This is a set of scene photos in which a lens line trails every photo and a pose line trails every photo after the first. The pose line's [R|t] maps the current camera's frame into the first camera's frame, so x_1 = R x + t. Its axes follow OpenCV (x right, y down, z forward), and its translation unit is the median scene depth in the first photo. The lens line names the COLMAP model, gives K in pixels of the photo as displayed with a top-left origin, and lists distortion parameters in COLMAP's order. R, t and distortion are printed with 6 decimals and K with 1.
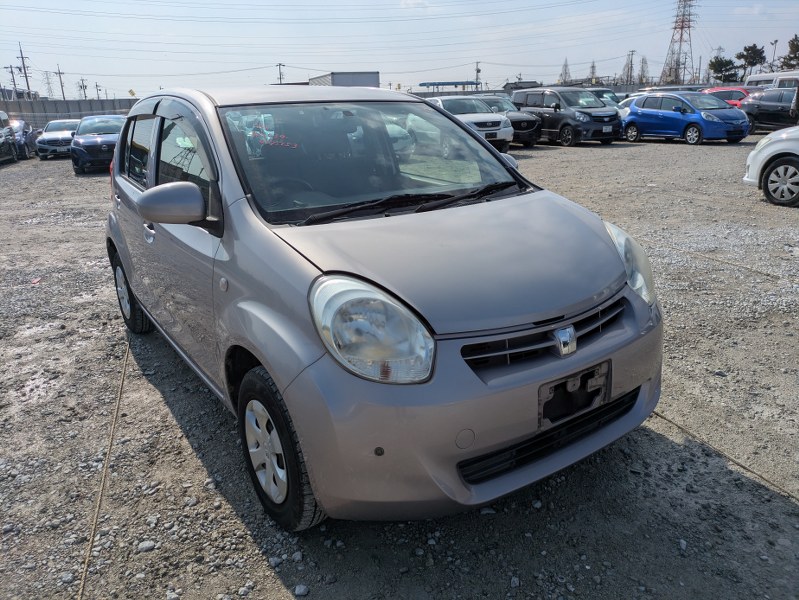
lens RADIAL K [[585.2, 0, 410.6], [0, 585.2, 298.4], [0, 0, 1]] dist [0.038412, -0.000803]
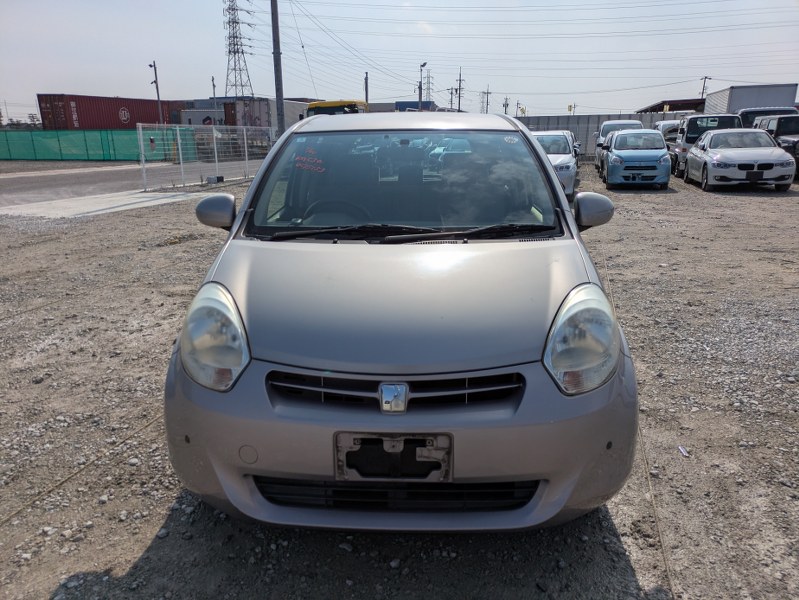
lens RADIAL K [[593.4, 0, 399.4], [0, 593.4, 315.4], [0, 0, 1]] dist [0.004504, 0.001445]
pose [[0.804903, 0.197117, -0.559711, 0.773940], [-0.197309, 0.978451, 0.060845, -0.114649], [0.559643, 0.061462, 0.826451, 0.217216]]
